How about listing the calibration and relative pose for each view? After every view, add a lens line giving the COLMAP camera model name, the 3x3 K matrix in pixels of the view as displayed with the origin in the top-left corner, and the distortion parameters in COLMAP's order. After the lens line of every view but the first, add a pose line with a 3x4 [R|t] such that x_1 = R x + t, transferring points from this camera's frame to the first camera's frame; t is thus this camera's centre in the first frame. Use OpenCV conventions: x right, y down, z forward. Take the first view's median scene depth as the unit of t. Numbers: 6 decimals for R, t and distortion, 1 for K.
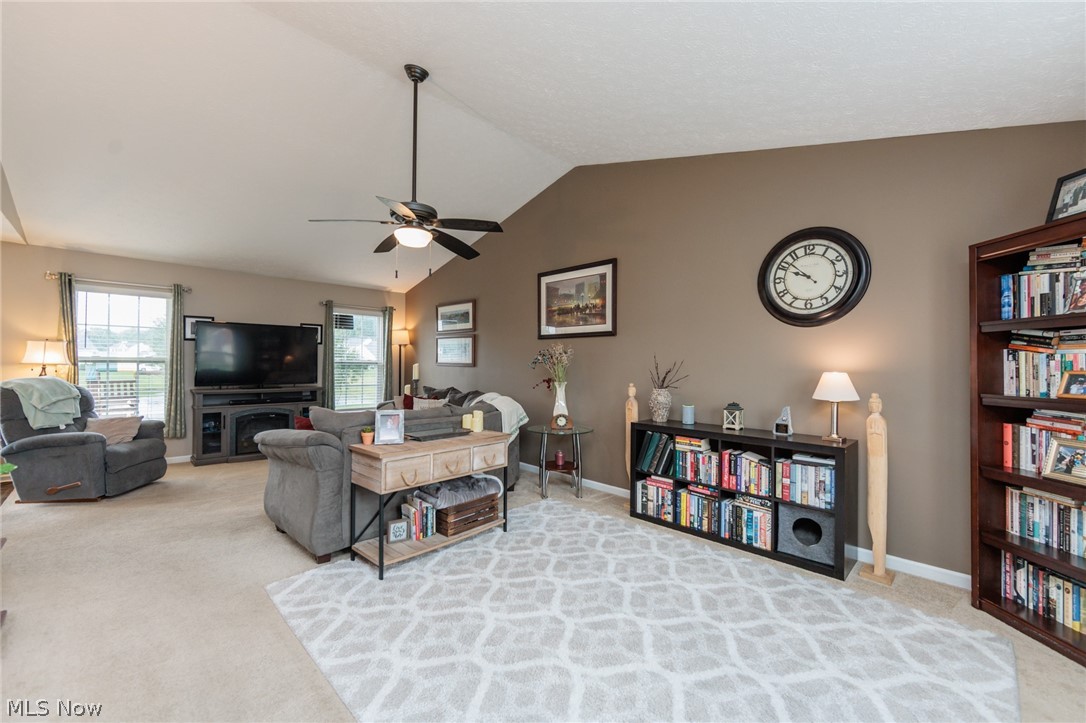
lens RADIAL K [[426.1, 0, 549.0], [0, 426.1, 359.3], [0, 0, 1]] dist [-0.003221, -0.000181]
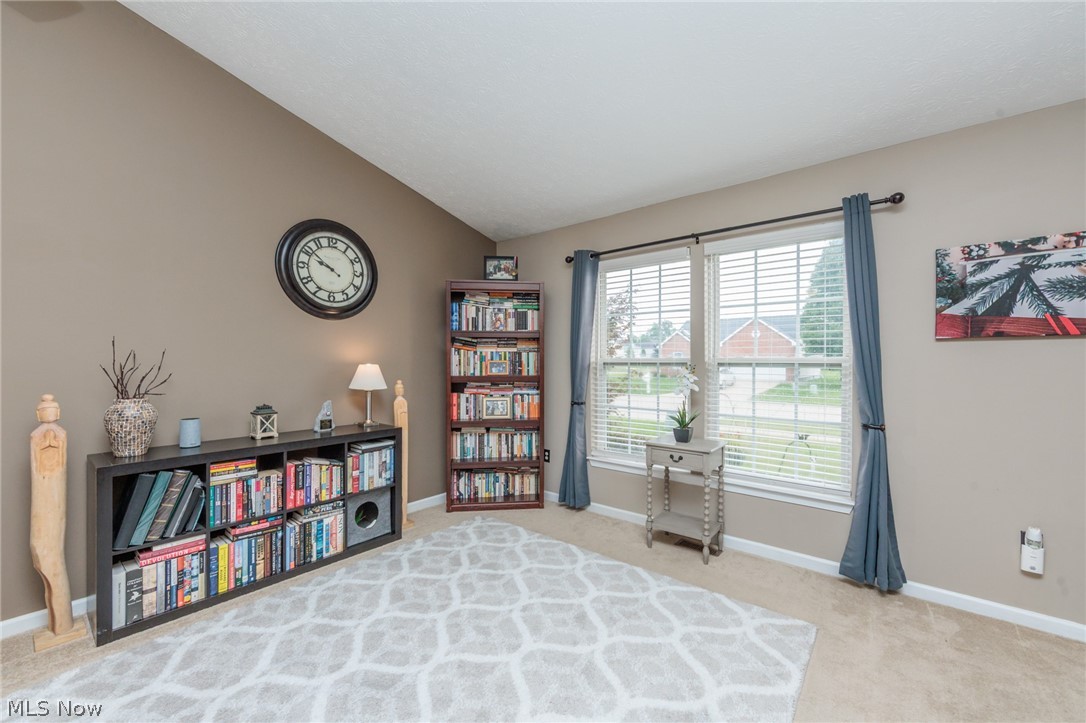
lens RADIAL K [[424.0, 0, 545.1], [0, 424.0, 360.5], [0, 0, 1]] dist [-0.002741, -0.000160]
pose [[-0.083603, -0.010471, 0.996444, -0.453473], [-0.015316, 0.999840, 0.009221, 0.003453], [-0.996381, -0.014491, -0.083750, 0.614051]]
